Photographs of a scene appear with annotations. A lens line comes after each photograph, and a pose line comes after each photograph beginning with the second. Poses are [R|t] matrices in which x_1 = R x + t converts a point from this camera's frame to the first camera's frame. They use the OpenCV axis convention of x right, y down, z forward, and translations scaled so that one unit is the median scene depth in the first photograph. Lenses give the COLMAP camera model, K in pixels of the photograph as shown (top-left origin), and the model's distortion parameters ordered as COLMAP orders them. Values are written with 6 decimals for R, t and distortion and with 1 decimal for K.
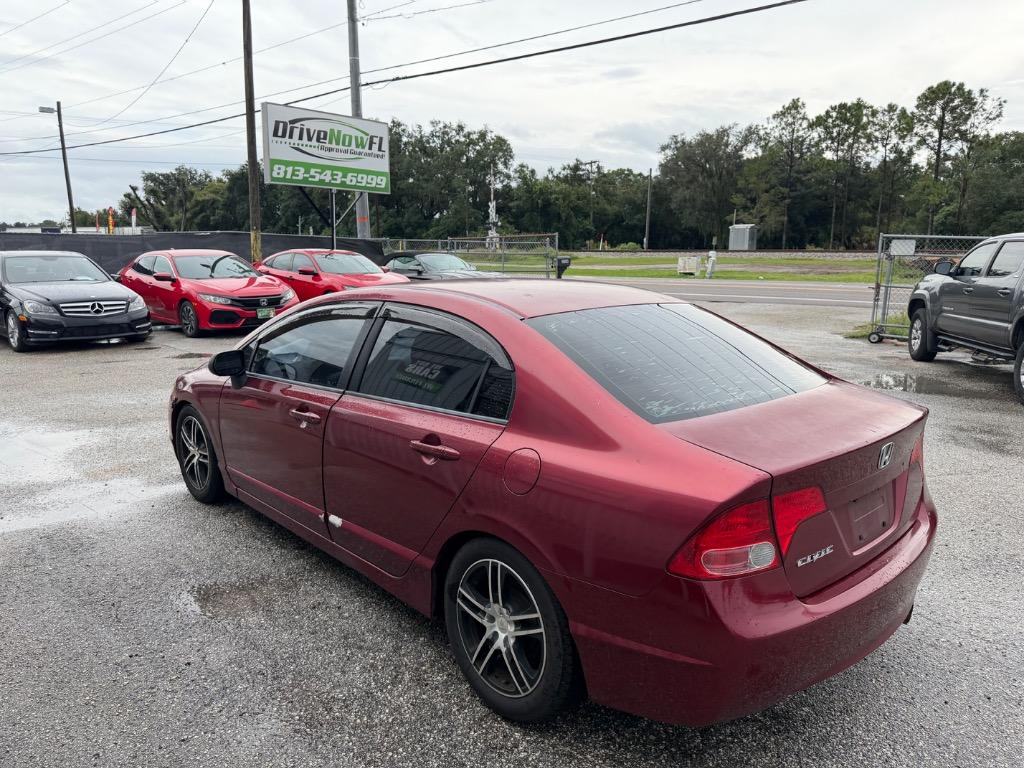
lens RADIAL K [[758.4, 0, 508.0], [0, 758.4, 383.5], [0, 0, 1]] dist [-0.004117, 0.003693]
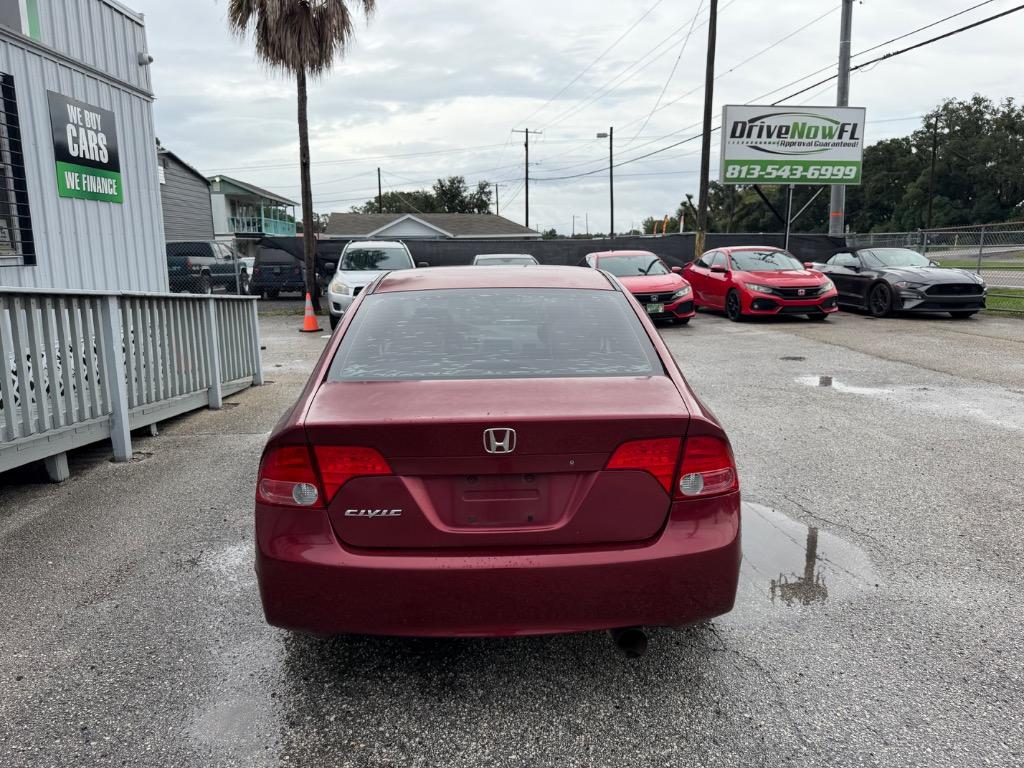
lens RADIAL K [[758.4, 0, 508.0], [0, 758.4, 383.5], [0, 0, 1]] dist [-0.004117, 0.003693]
pose [[0.771639, 0.082822, -0.630646, 0.120142], [-0.084027, 0.996070, 0.028000, 0.000134], [0.630486, 0.031385, 0.775566, 0.027765]]
